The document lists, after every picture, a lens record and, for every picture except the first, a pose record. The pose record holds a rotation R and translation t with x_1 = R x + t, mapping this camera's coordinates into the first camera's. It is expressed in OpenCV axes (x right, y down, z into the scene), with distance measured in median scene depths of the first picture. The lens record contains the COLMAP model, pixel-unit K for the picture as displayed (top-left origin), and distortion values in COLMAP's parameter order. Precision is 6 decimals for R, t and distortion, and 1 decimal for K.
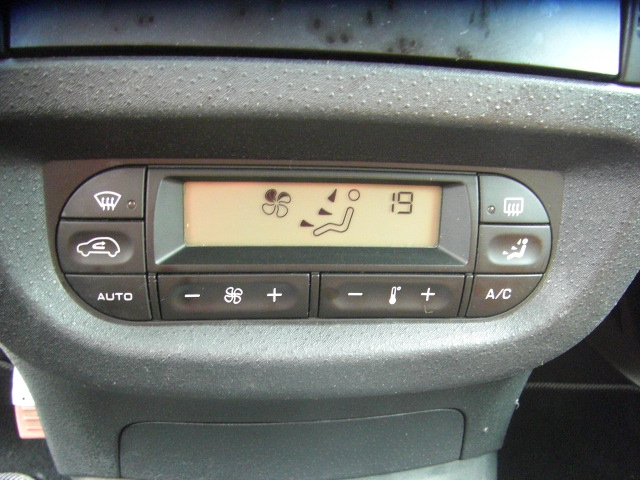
lens RADIAL K [[713.1, 0, 329.5], [0, 713.1, 354.2], [0, 0, 1]] dist [-0.176723, 0.073361]
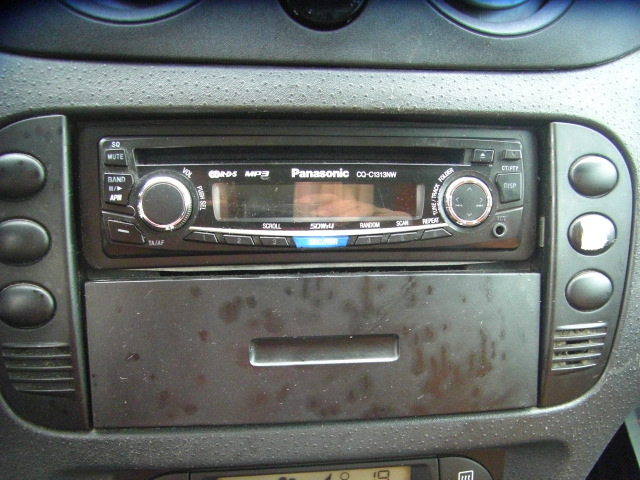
lens RADIAL K [[713.1, 0, 329.5], [0, 713.1, 354.2], [0, 0, 1]] dist [-0.176723, 0.073361]
pose [[0.999599, -0.028182, 0.002831, 0.009145], [0.028269, 0.998889, -0.037717, -0.405169], [-0.001765, 0.037782, 0.999284, -0.341000]]
